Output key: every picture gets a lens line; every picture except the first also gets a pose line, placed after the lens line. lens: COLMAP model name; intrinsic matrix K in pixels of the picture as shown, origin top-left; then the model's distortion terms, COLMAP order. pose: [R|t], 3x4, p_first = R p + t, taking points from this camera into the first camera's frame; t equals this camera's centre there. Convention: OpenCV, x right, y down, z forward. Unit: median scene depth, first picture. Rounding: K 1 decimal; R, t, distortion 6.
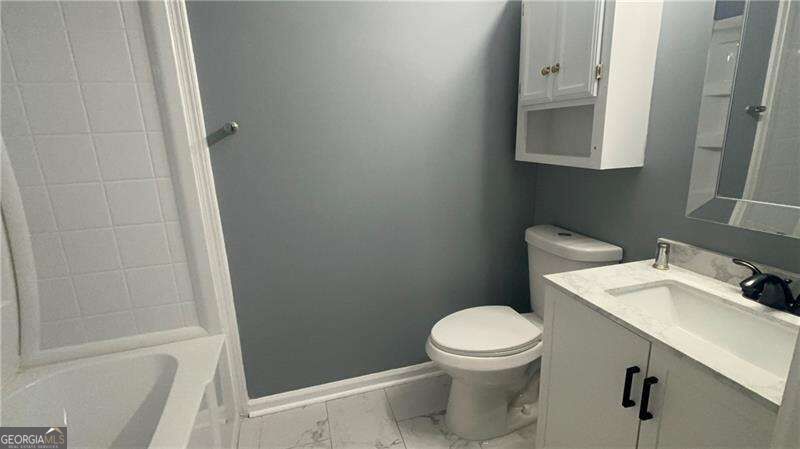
lens RADIAL K [[372.1, 0, 398.6], [0, 372.1, 230.2], [0, 0, 1]] dist [0.007009, -0.003036]
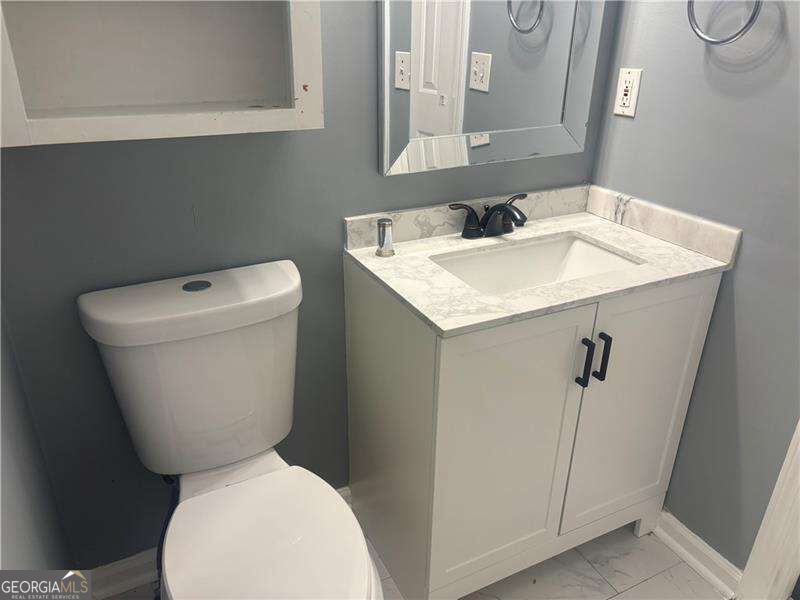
lens RADIAL K [[612.2, 0, 398.2], [0, 612.2, 299.3], [0, 0, 1]] dist [0.032794, -0.043640]
pose [[-0.188795, -0.377507, 0.906557, -0.431580], [0.244308, 0.876078, 0.415693, -0.331928], [-0.951141, 0.299960, -0.073171, 1.195094]]
